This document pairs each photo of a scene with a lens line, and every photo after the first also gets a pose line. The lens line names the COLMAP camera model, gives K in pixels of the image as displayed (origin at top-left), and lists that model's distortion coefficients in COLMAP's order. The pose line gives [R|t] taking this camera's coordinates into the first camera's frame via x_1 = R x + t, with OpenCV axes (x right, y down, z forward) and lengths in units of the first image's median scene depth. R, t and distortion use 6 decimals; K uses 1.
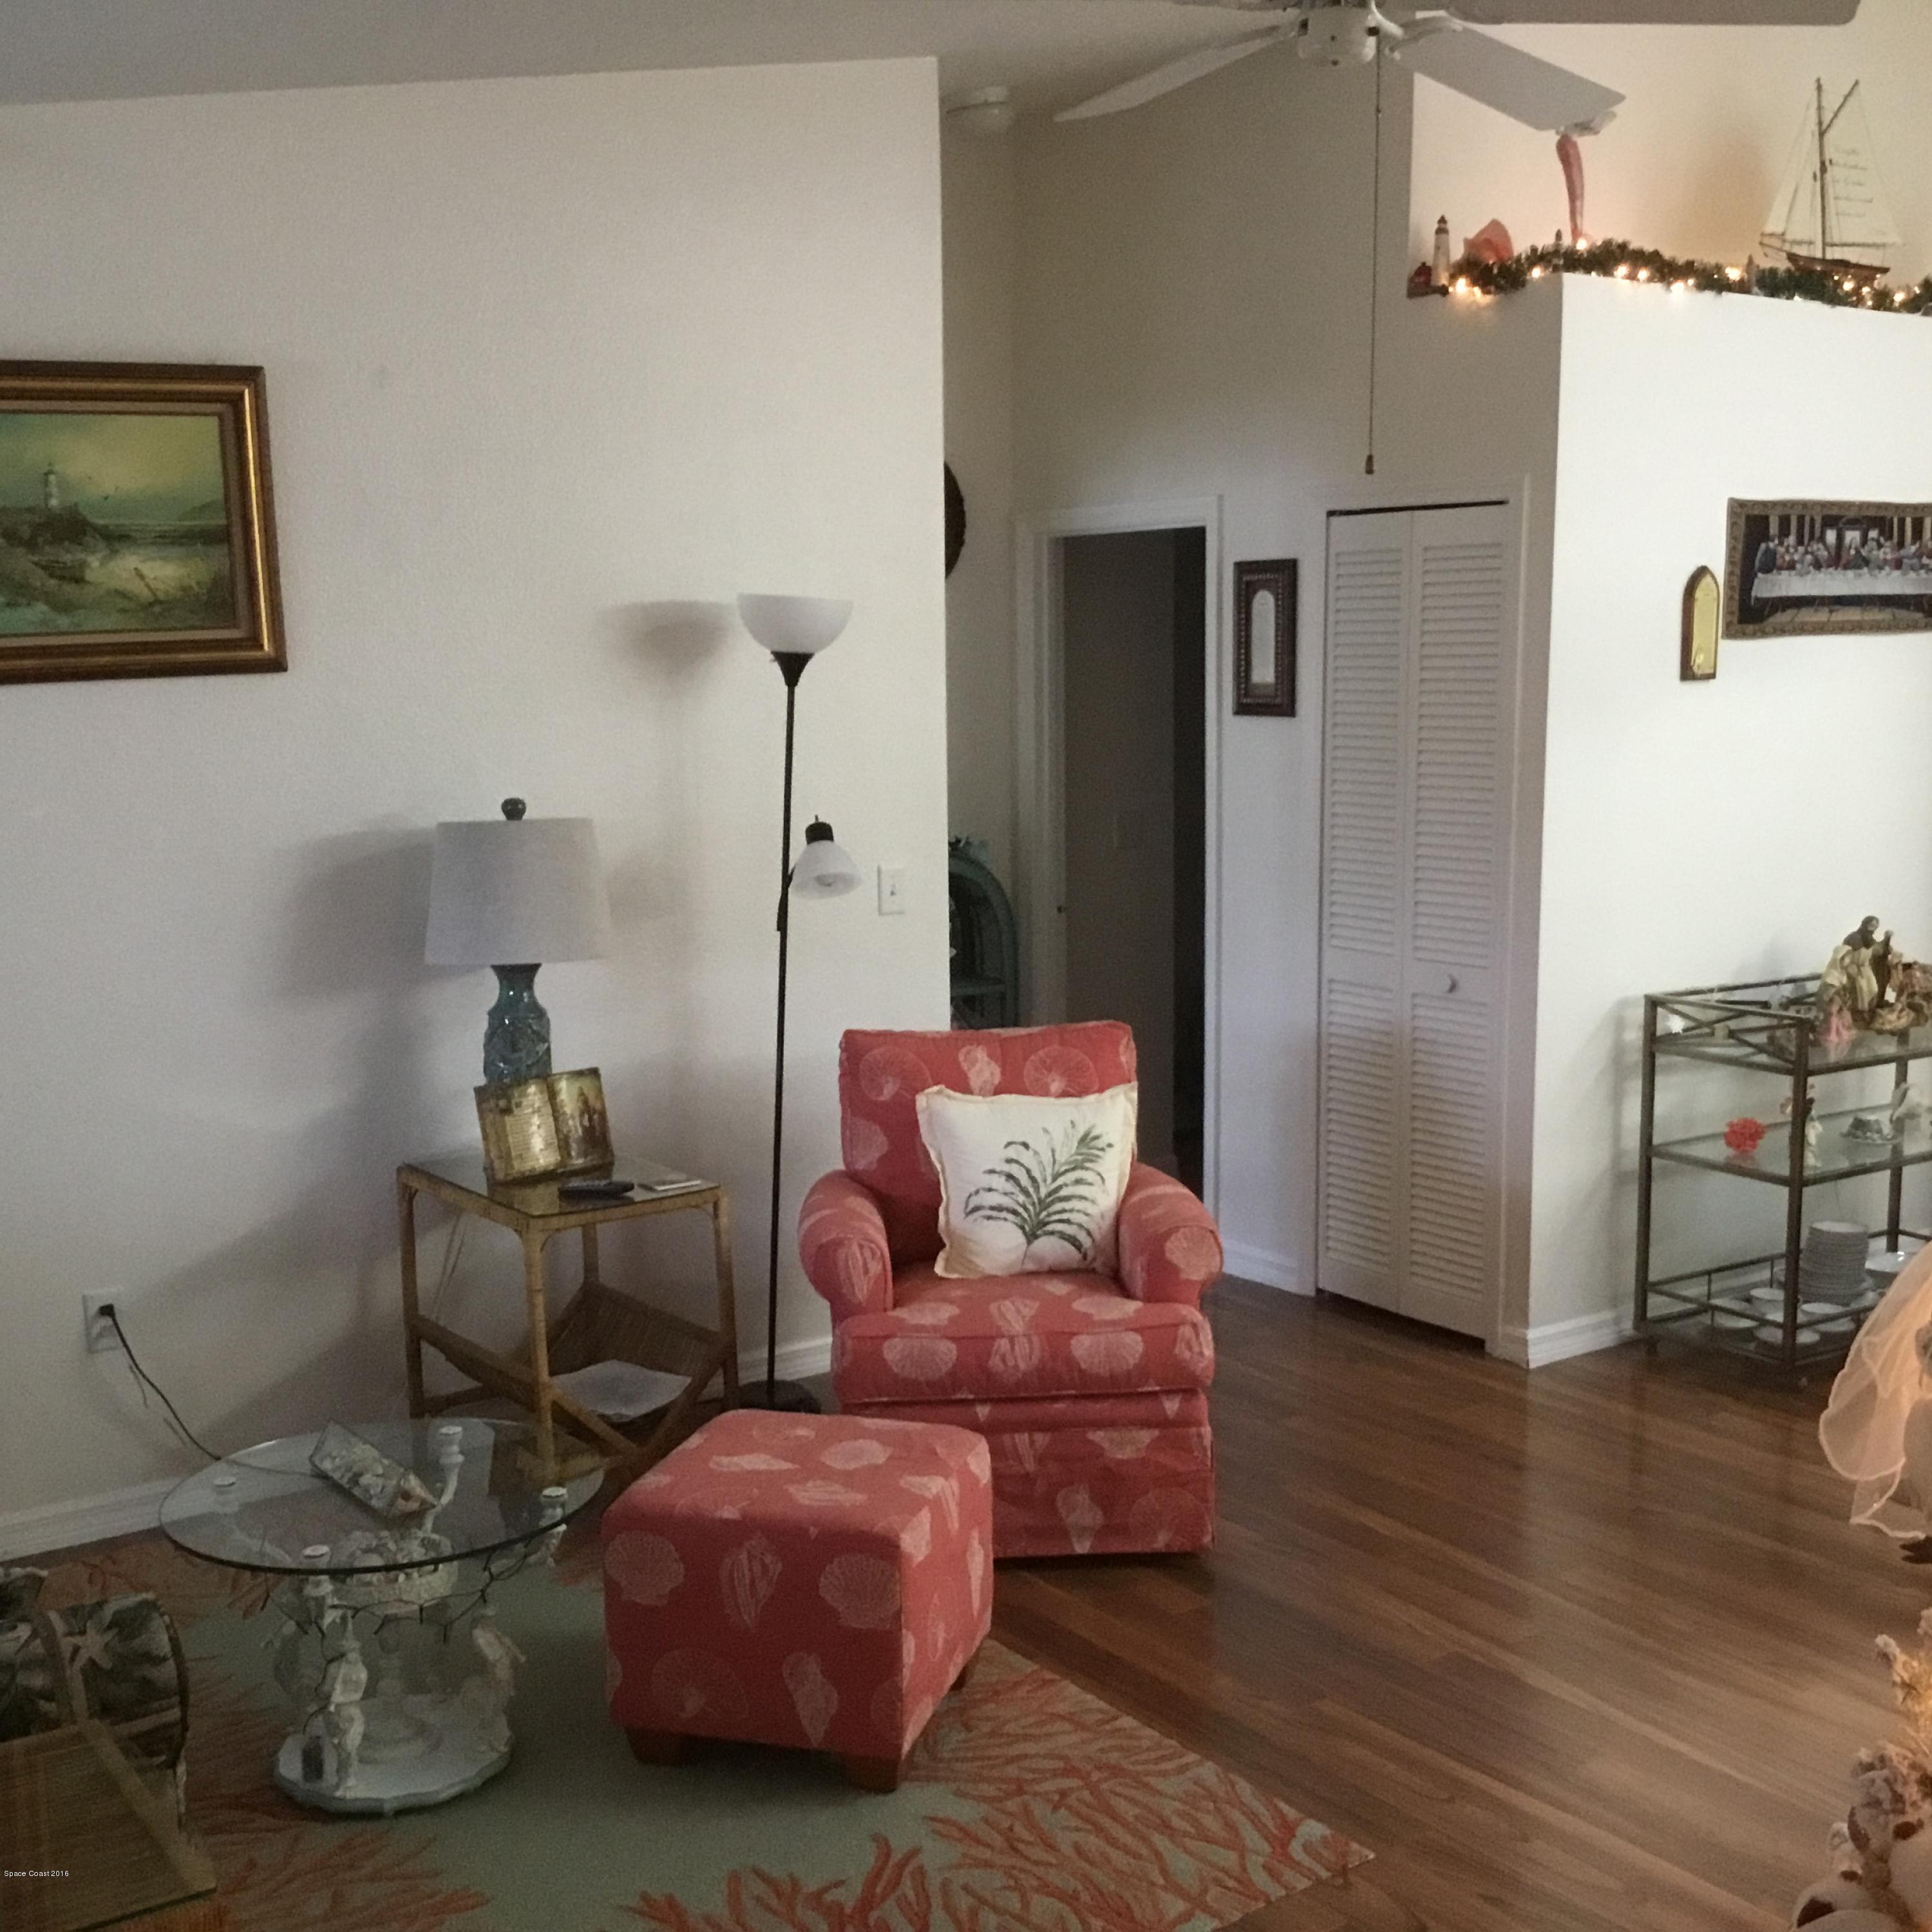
lens RADIAL K [[2401.2, 0, 998.8], [0, 2401.2, 966.7], [0, 0, 1]] dist [0.187444, -0.401287]
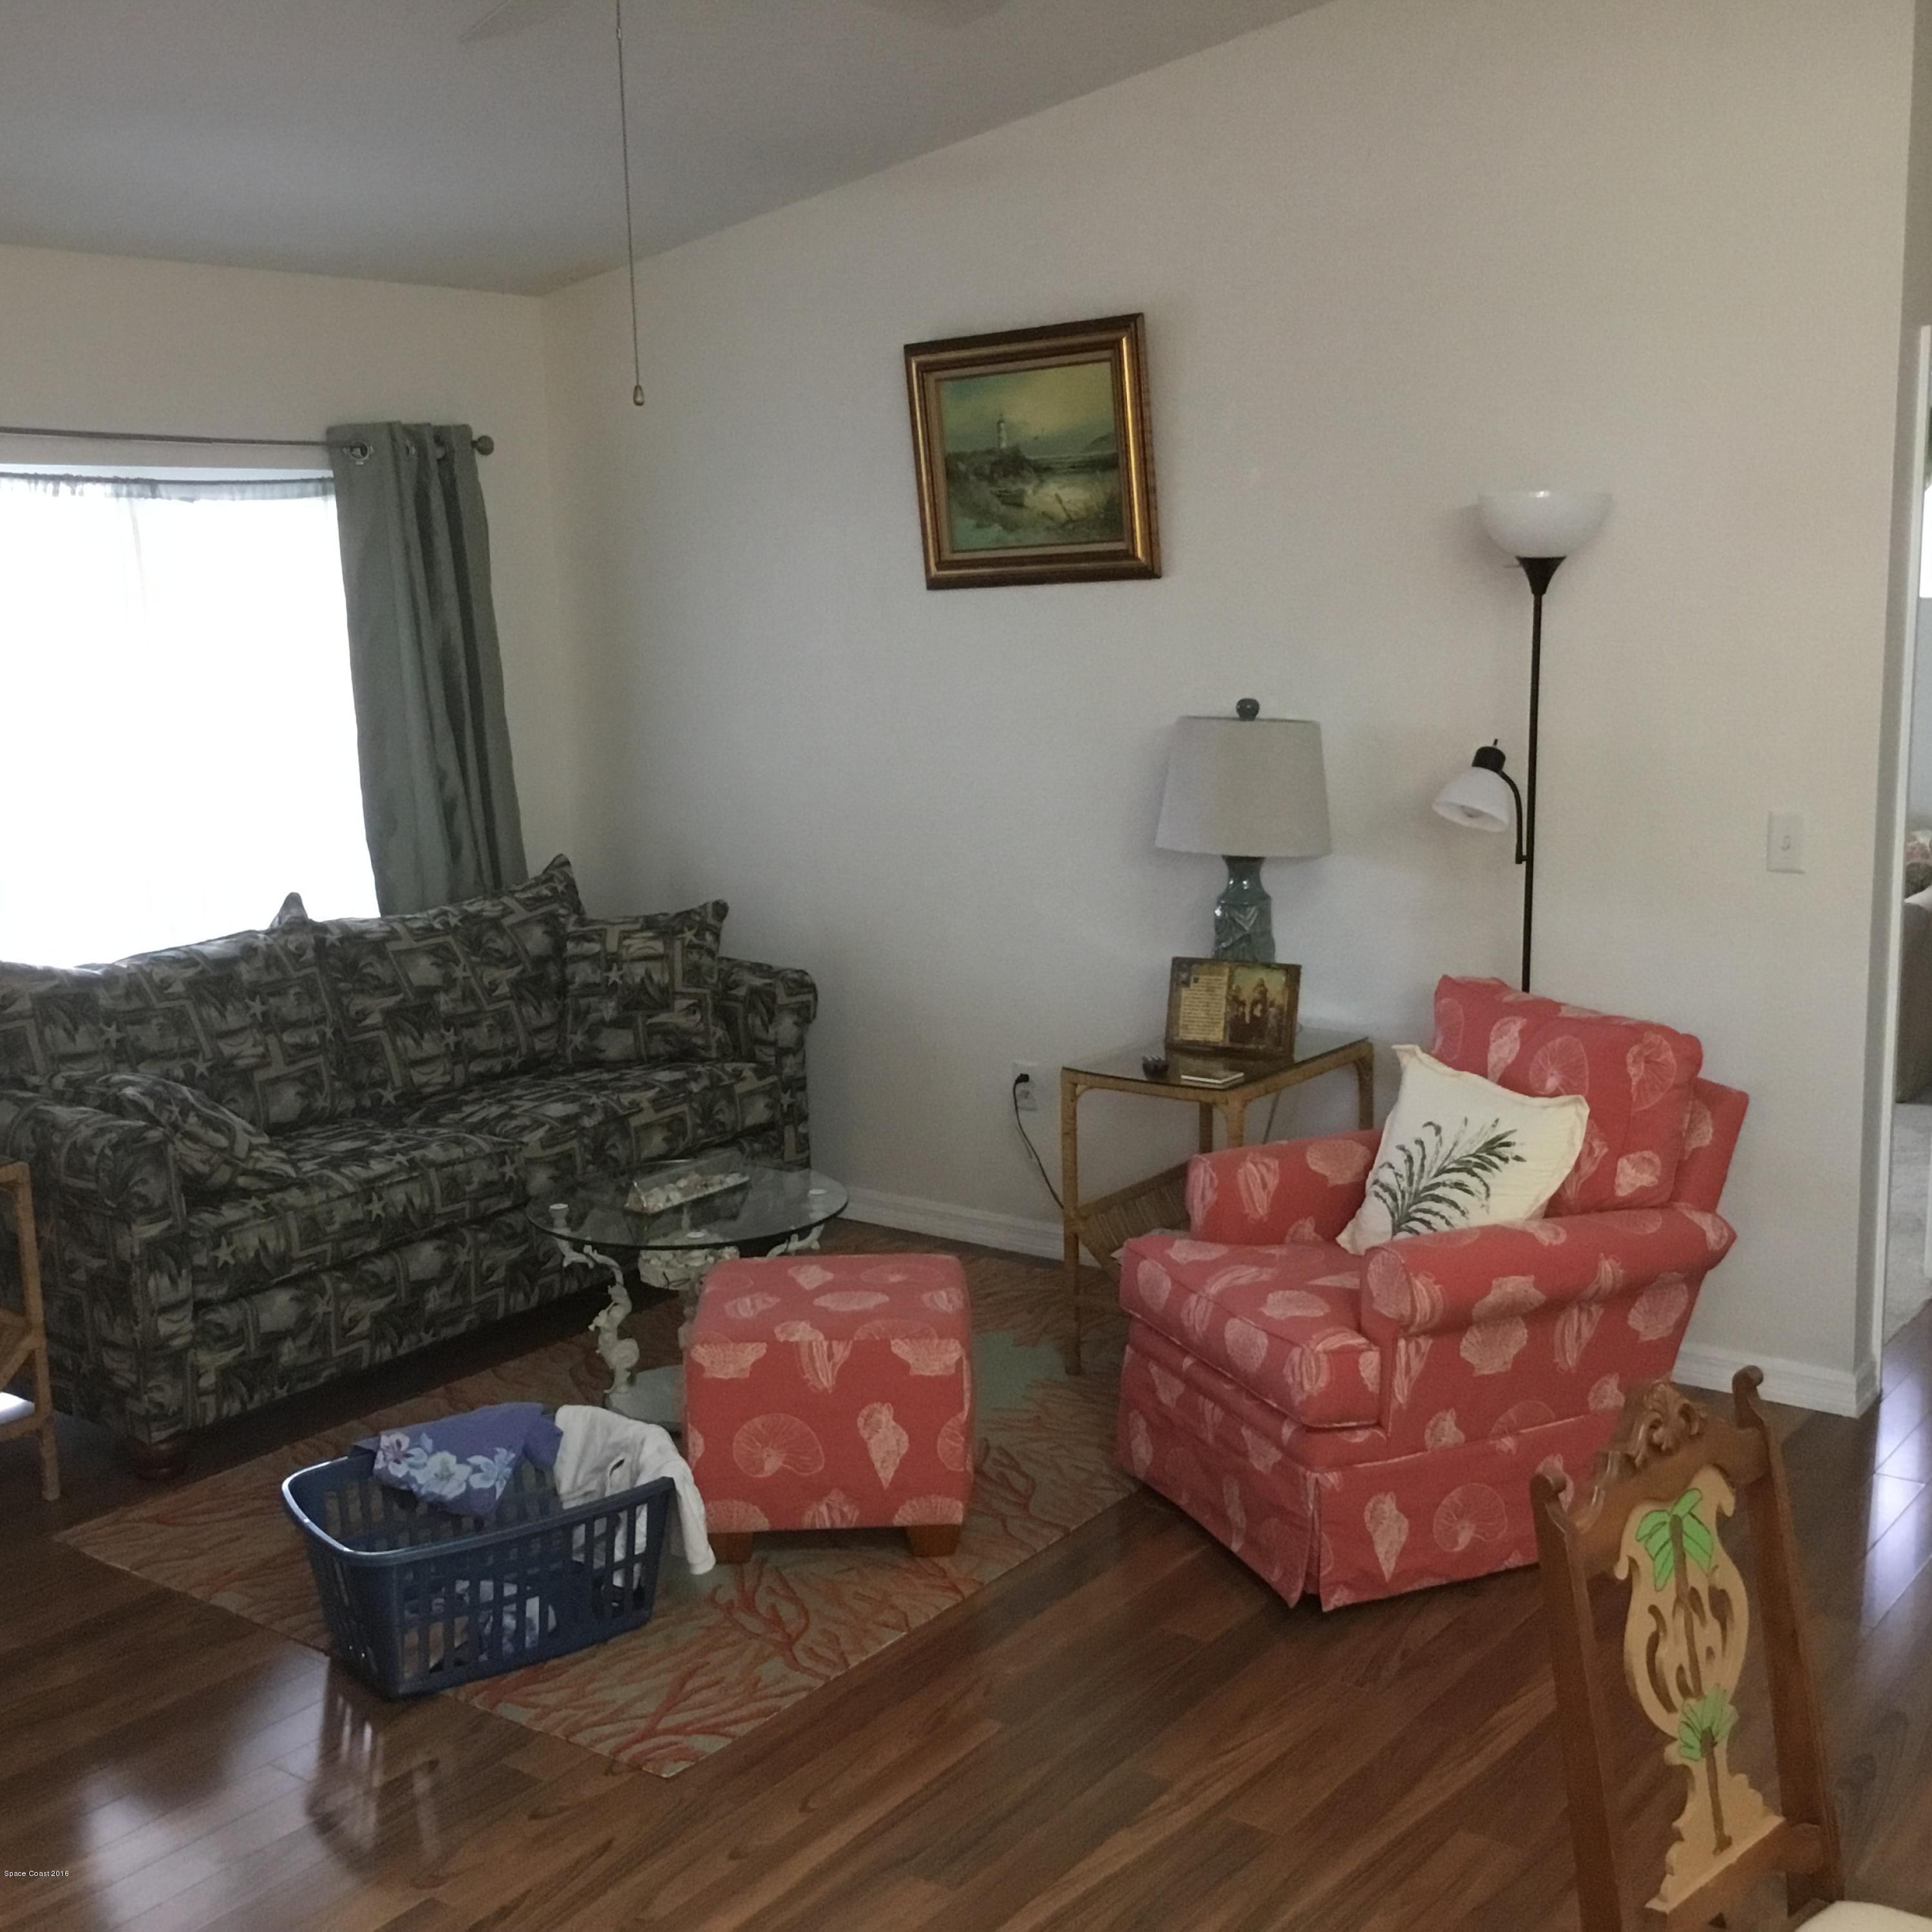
lens RADIAL K [[2401.2, 0, 998.8], [0, 2401.2, 966.7], [0, 0, 1]] dist [0.187444, -0.401287]
pose [[0.289759, 0.166100, -0.942576, 0.804987], [-0.113119, 0.983867, 0.138602, -0.090231], [0.950391, 0.066463, 0.303874, 0.594175]]
